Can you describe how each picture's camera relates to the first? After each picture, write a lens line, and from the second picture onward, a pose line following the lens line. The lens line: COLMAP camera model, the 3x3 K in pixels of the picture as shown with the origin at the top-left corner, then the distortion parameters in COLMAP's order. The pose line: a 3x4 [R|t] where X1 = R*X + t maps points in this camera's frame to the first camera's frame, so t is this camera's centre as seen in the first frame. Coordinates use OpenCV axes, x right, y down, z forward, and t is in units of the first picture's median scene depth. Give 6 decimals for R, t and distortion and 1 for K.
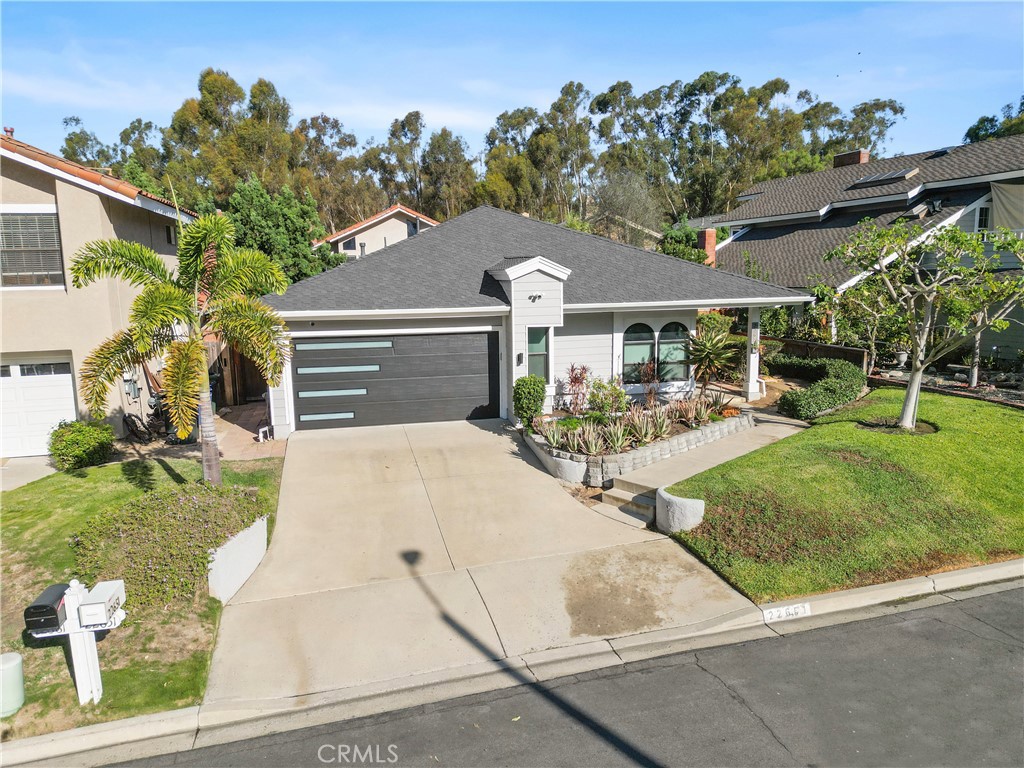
lens RADIAL K [[707.0, 0, 512.0], [0, 707.0, 384.0], [0, 0, 1]] dist [0.075049, -0.074234]
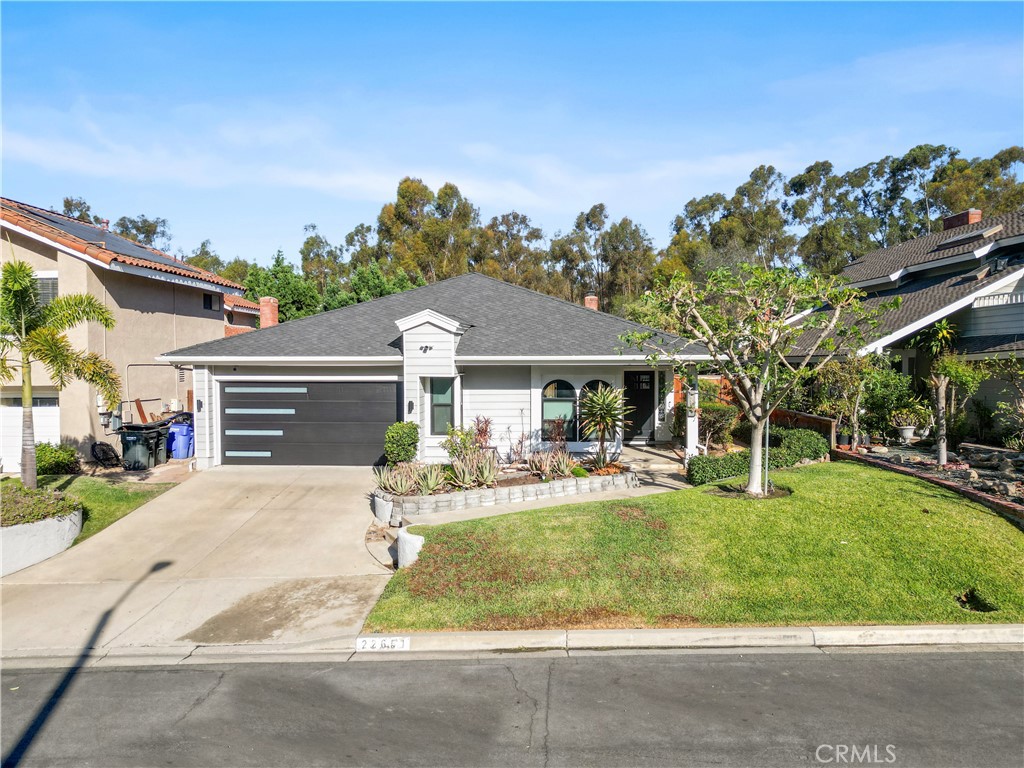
lens RADIAL K [[707.0, 0, 512.0], [0, 707.0, 384.0], [0, 0, 1]] dist [0.075049, -0.074234]
pose [[0.954182, 0.023169, -0.298330, 0.263388], [-0.059190, 0.991912, -0.112280, 0.022215], [0.293316, 0.124793, 0.947836, 0.031297]]
